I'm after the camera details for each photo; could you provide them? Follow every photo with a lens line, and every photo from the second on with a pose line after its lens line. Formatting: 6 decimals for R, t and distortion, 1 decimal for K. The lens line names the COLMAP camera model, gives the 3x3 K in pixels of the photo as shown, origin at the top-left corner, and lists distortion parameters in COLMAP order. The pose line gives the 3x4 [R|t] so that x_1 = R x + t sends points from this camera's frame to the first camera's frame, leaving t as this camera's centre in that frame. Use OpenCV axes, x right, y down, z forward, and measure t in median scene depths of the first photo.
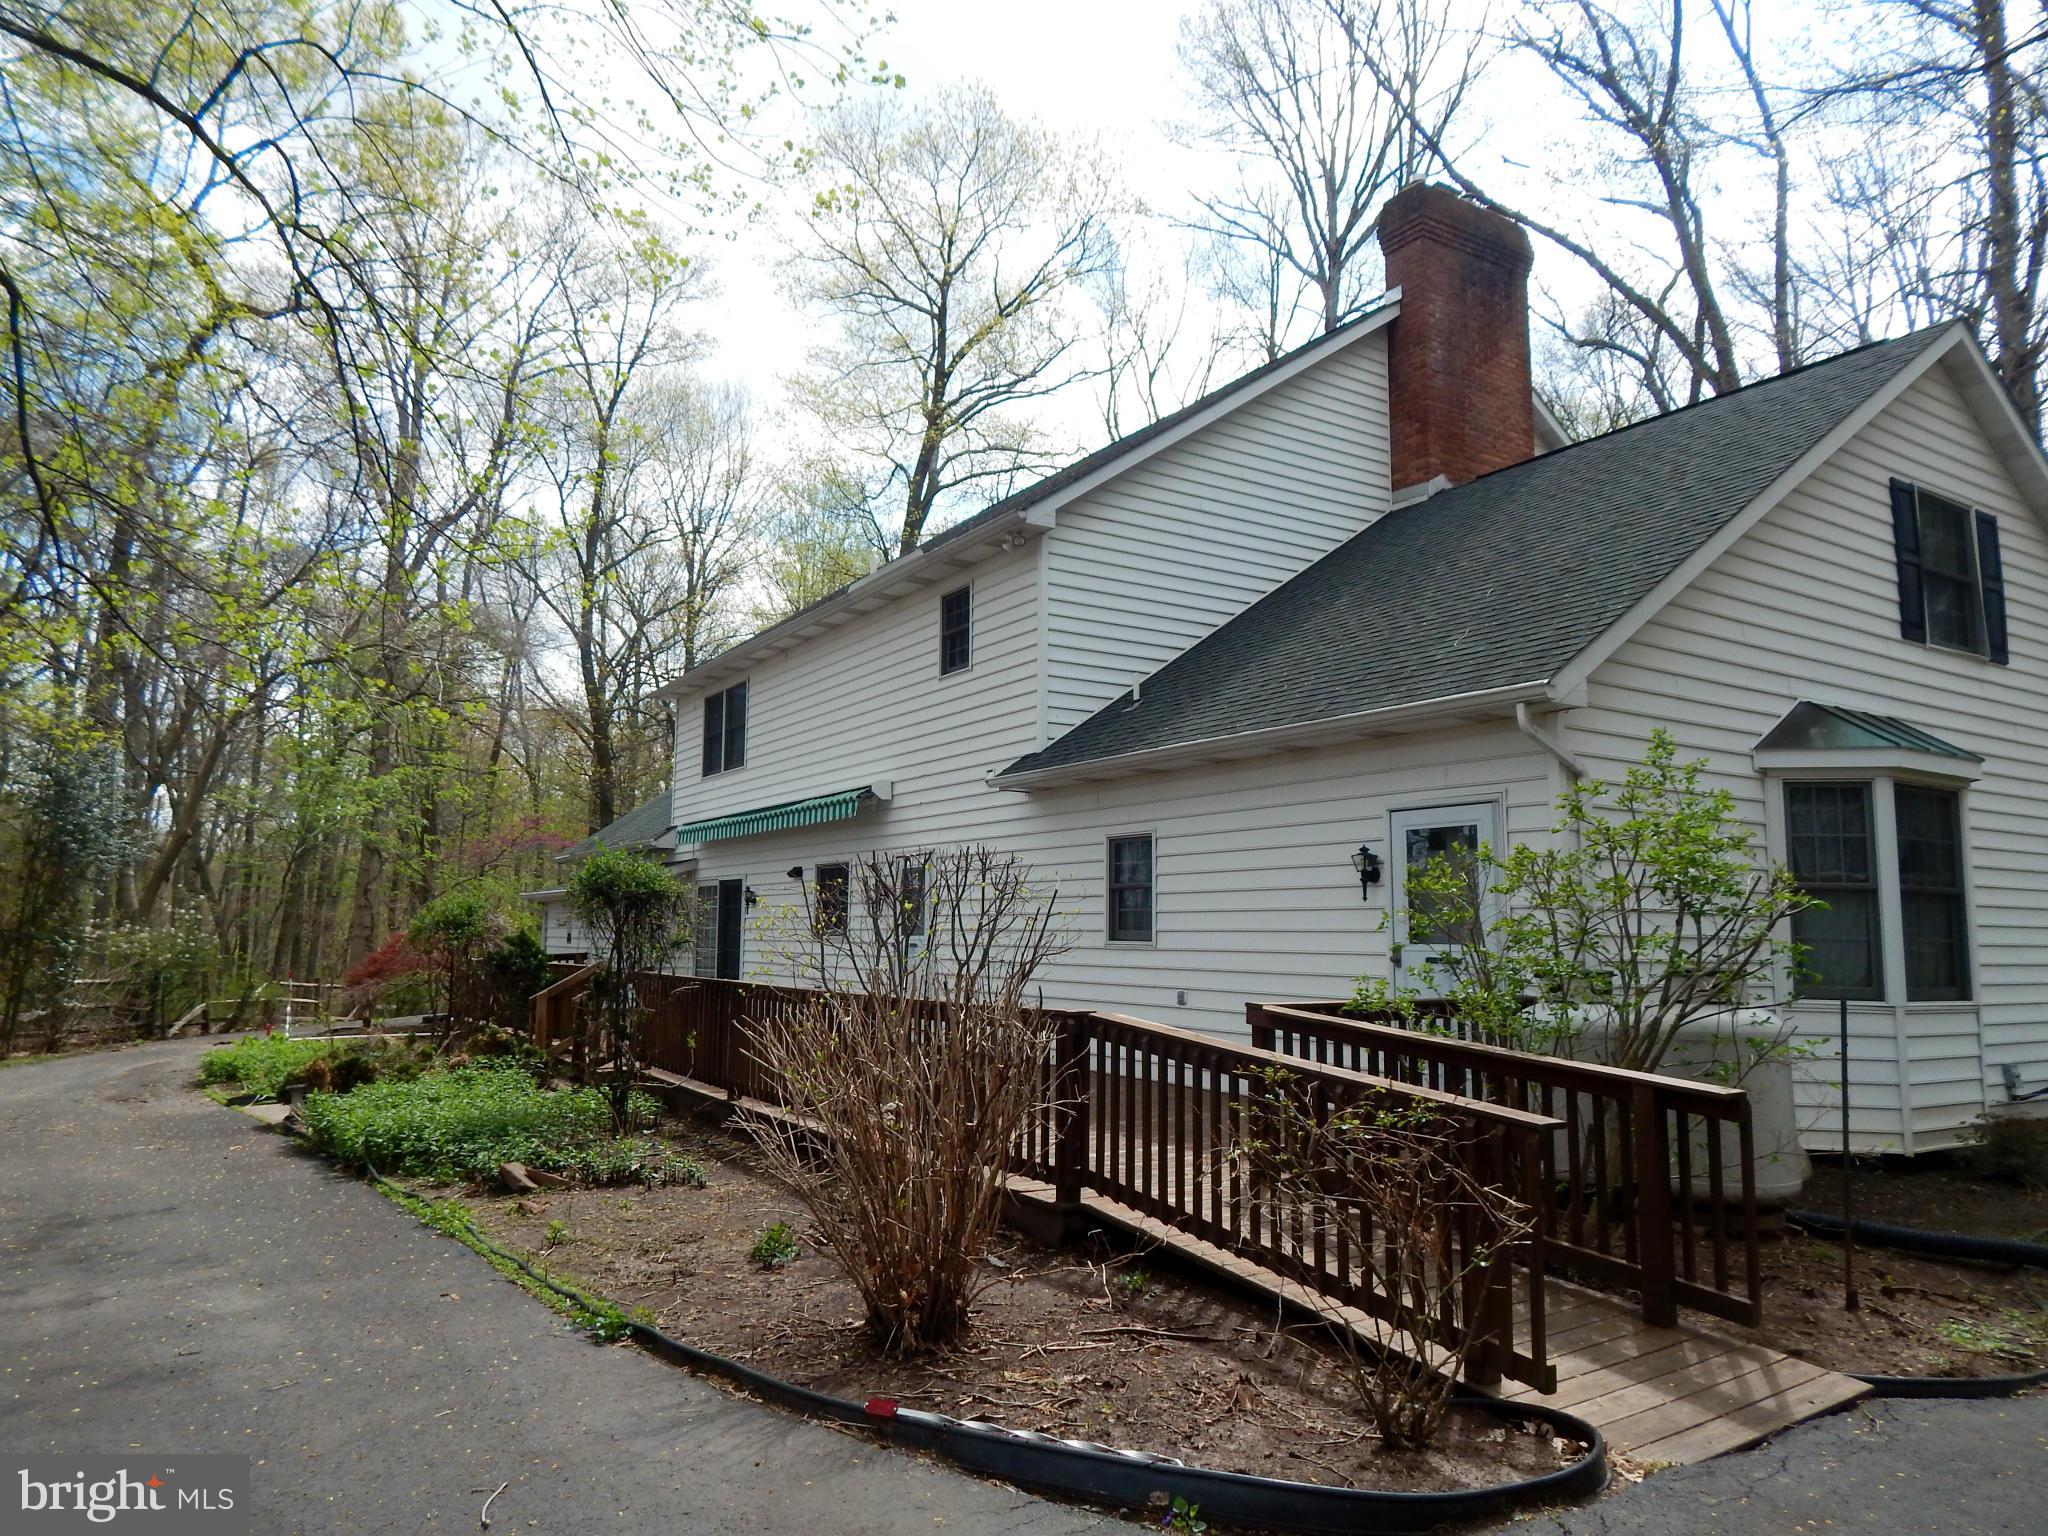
lens RADIAL K [[1349.0, 0, 1028.7], [0, 1349.0, 769.8], [0, 0, 1]] dist [0.007768, -0.001807]
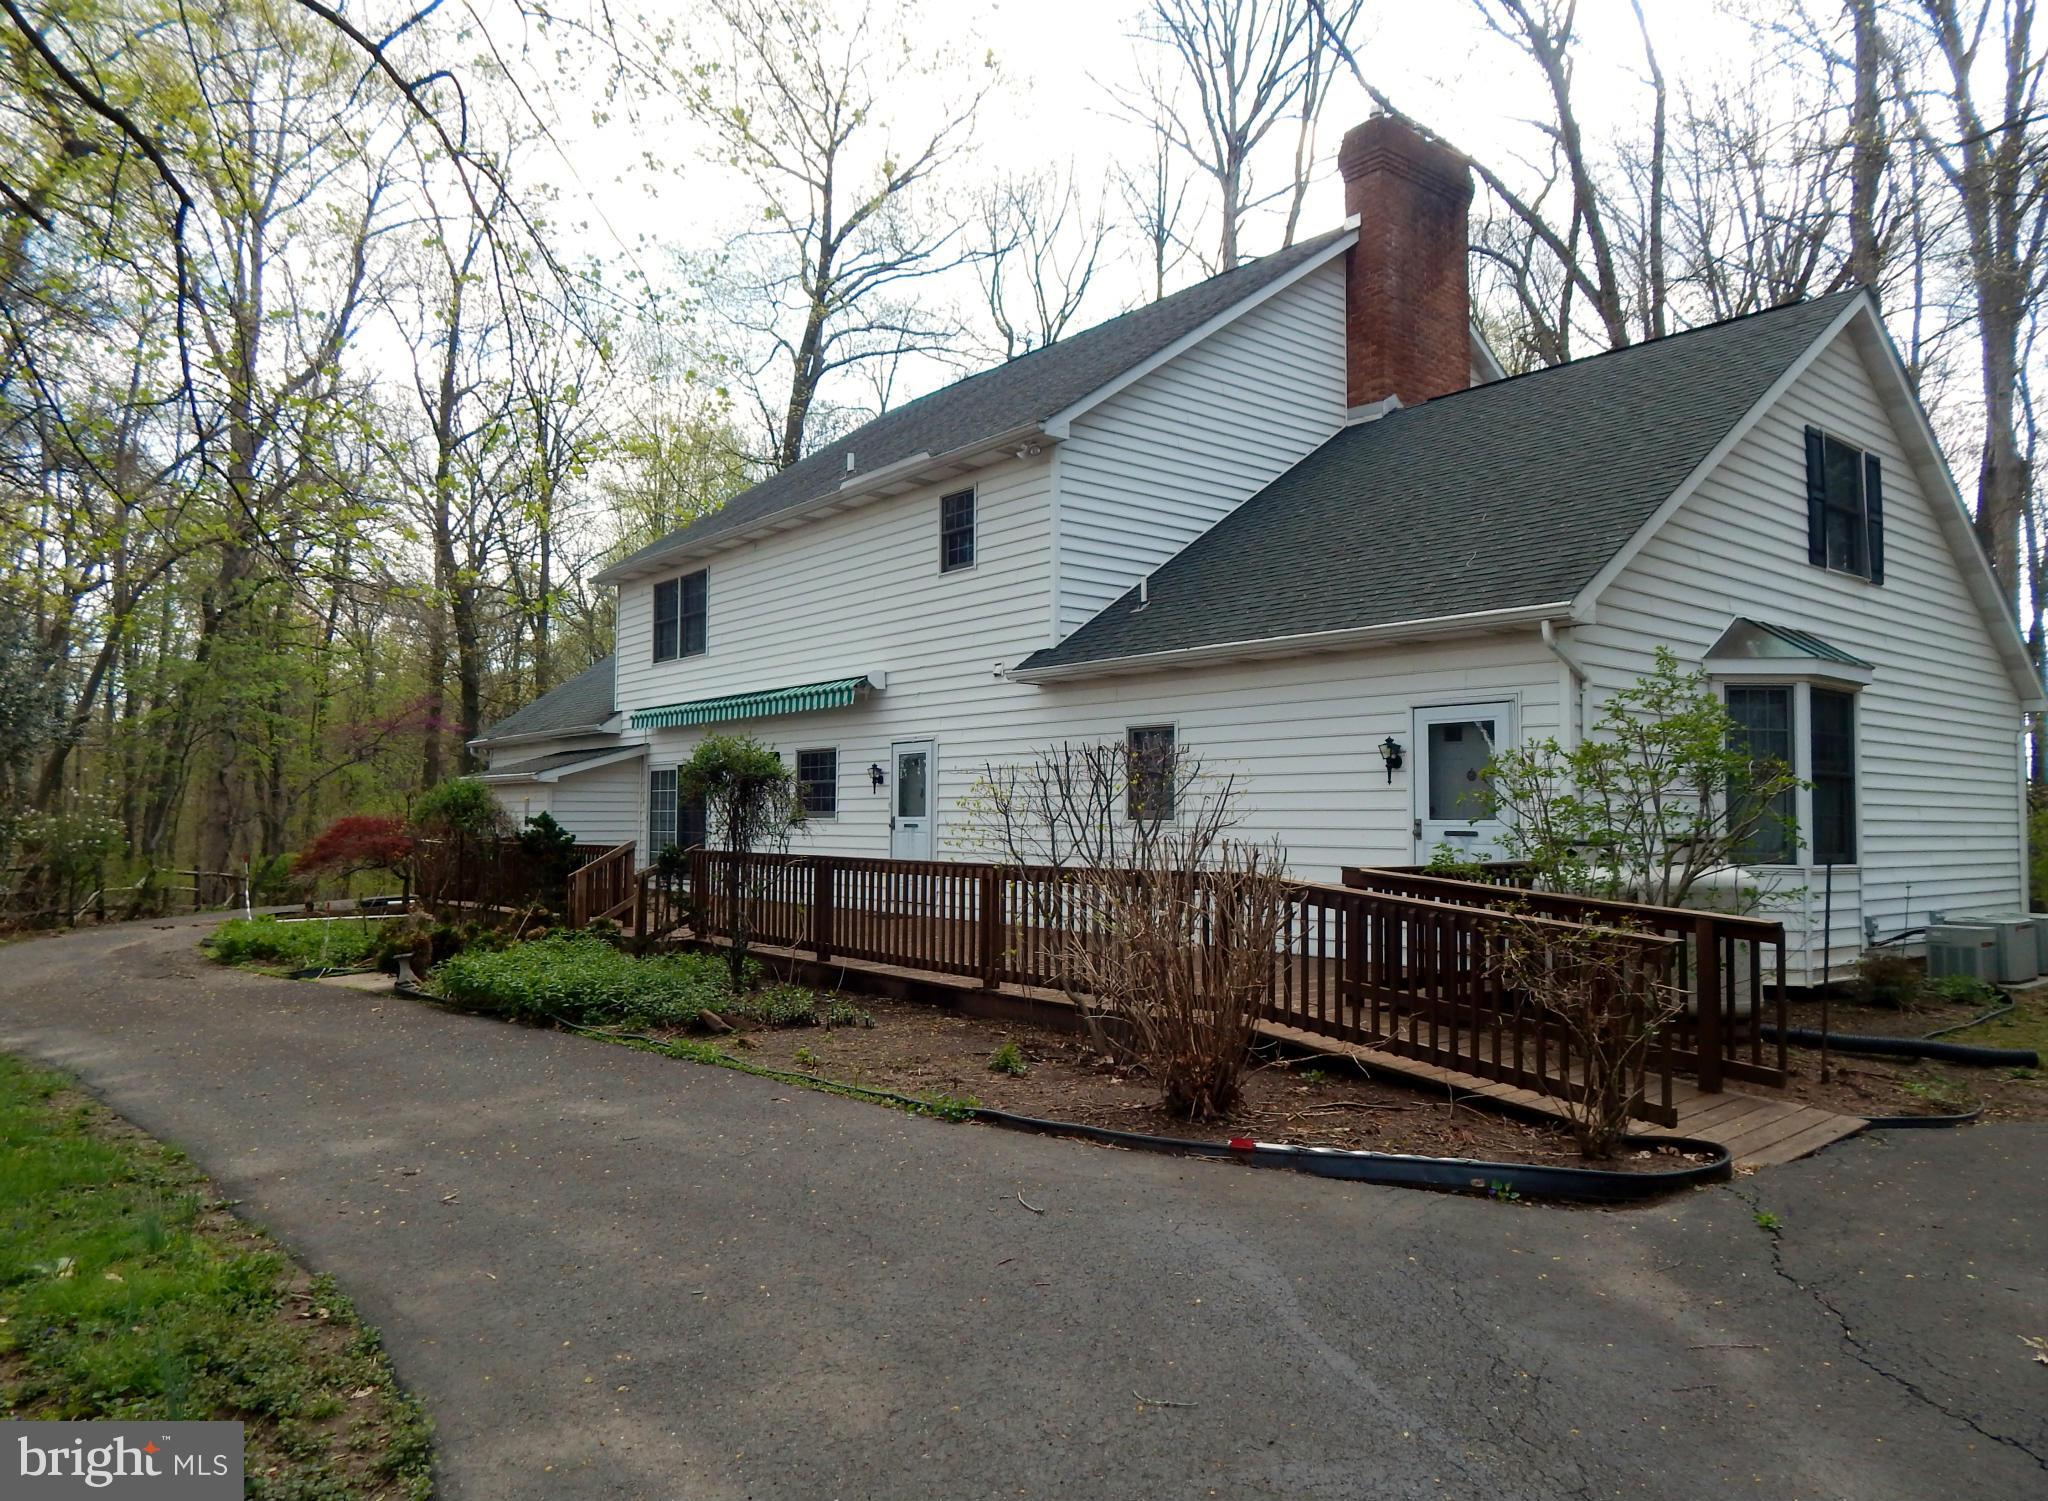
lens RADIAL K [[1379.1, 0, 1016.1], [0, 1379.1, 756.1], [0, 0, 1]] dist [-0.003323, 0.007594]
pose [[0.993120, 0.002981, 0.117063, -0.151069], [-0.011786, 0.997144, 0.074600, -0.008817], [-0.116506, -0.075466, 0.990319, -0.104049]]
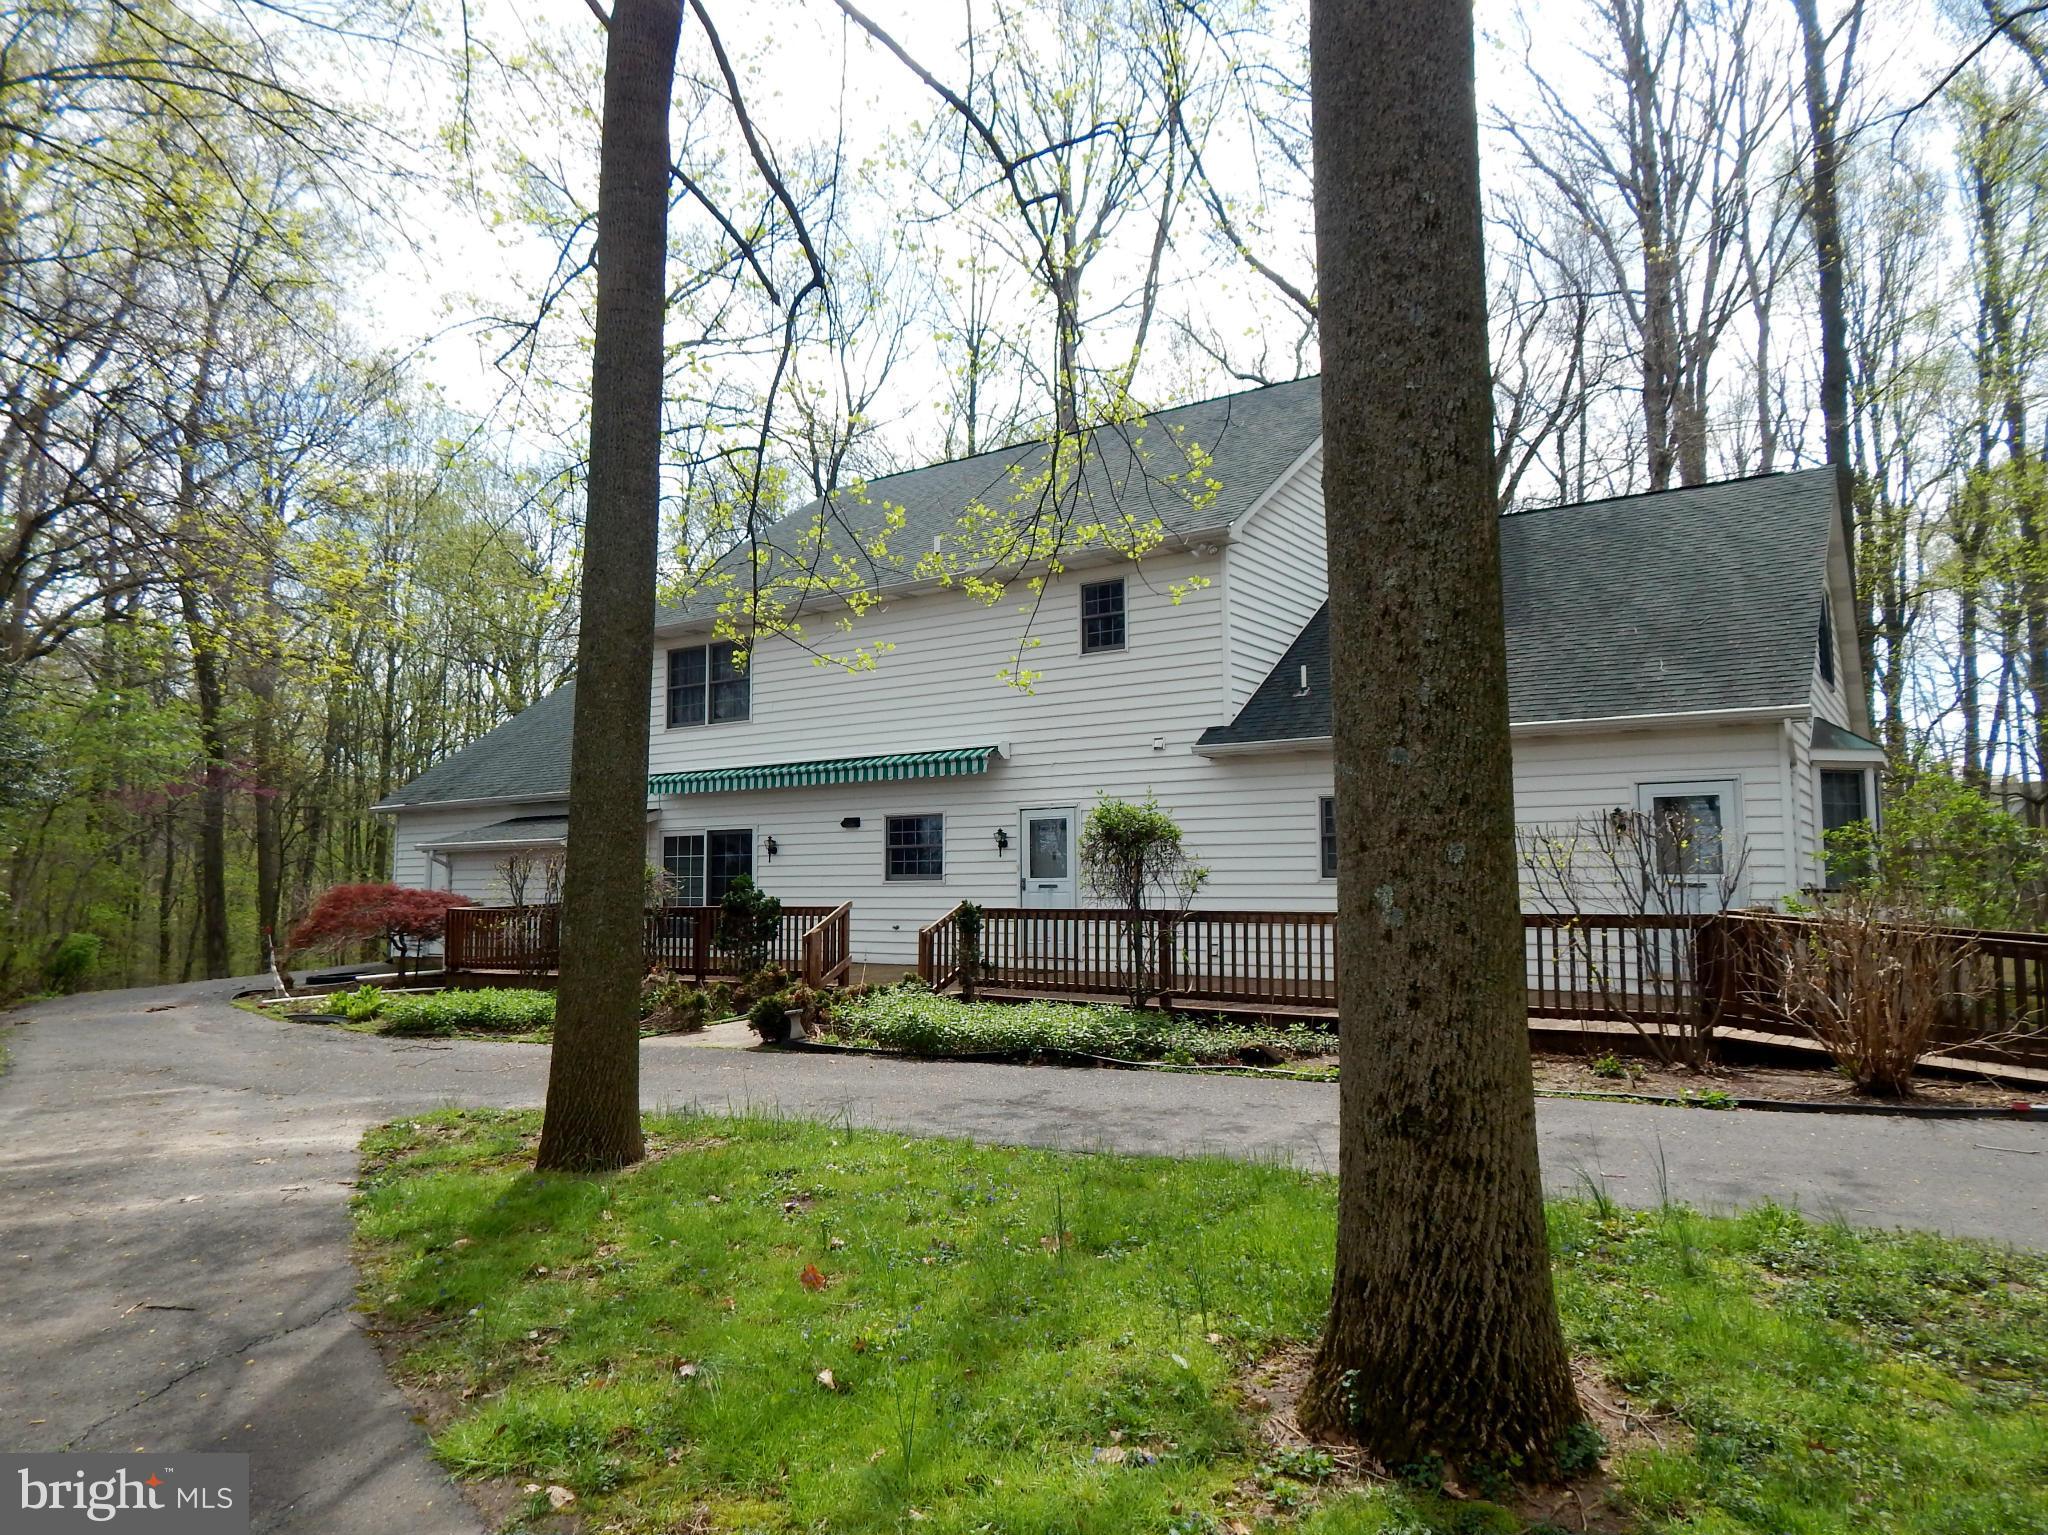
lens RADIAL K [[1349.0, 0, 1018.8], [0, 1349.0, 761.5], [0, 0, 1]] dist [0.007768, -0.001807]
pose [[0.925149, 0.025240, 0.378765, -0.623091], [-0.035074, 0.999202, 0.019086, 0.002745], [-0.377981, -0.030942, 0.925296, -0.053886]]
